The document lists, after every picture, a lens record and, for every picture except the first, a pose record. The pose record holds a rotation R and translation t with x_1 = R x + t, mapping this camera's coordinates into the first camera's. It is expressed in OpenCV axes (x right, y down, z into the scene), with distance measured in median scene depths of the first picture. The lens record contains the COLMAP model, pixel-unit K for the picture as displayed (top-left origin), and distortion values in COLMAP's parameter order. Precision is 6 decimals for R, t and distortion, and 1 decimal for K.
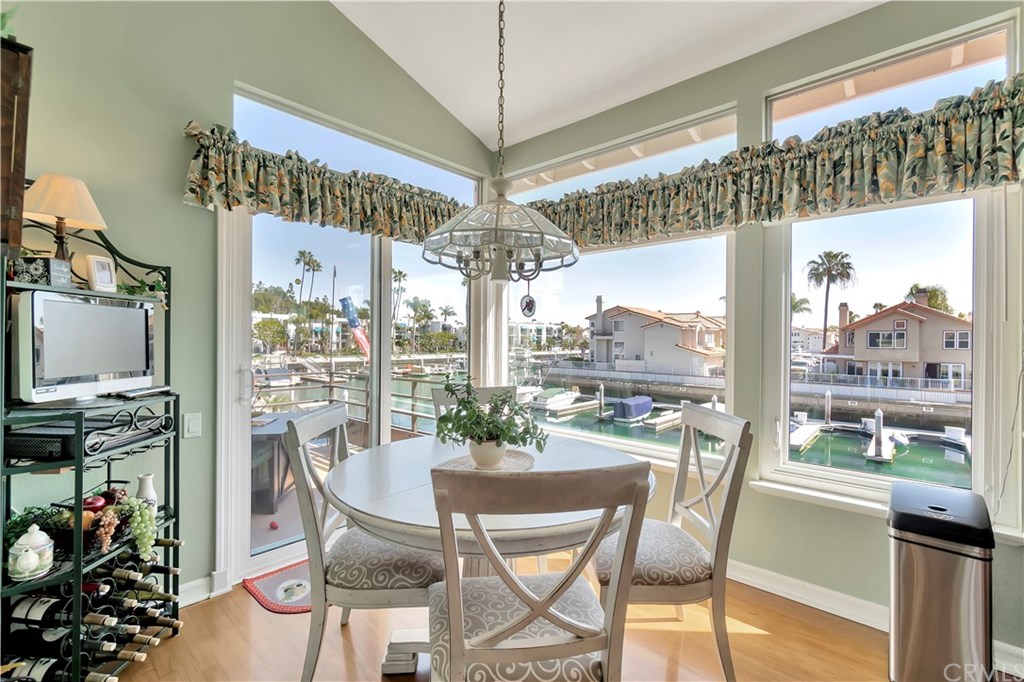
lens RADIAL K [[450.8, 0, 508.7], [0, 450.8, 336.3], [0, 0, 1]] dist [-0.005712, 0.001572]
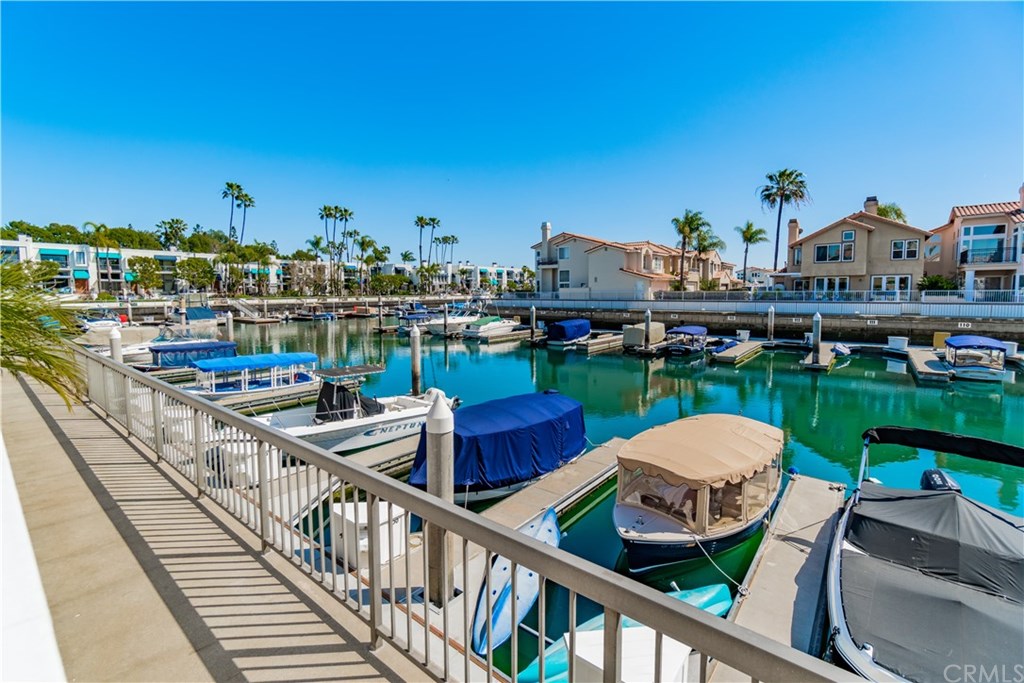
lens RADIAL K [[450.8, 0, 503.7], [0, 450.8, 320.5], [0, 0, 1]] dist [-0.005712, 0.001572]
pose [[0.998662, -0.021226, 0.047152, 0.073187], [0.017920, 0.997424, 0.069463, 0.050811], [-0.048505, -0.068525, 0.996470, 0.061411]]
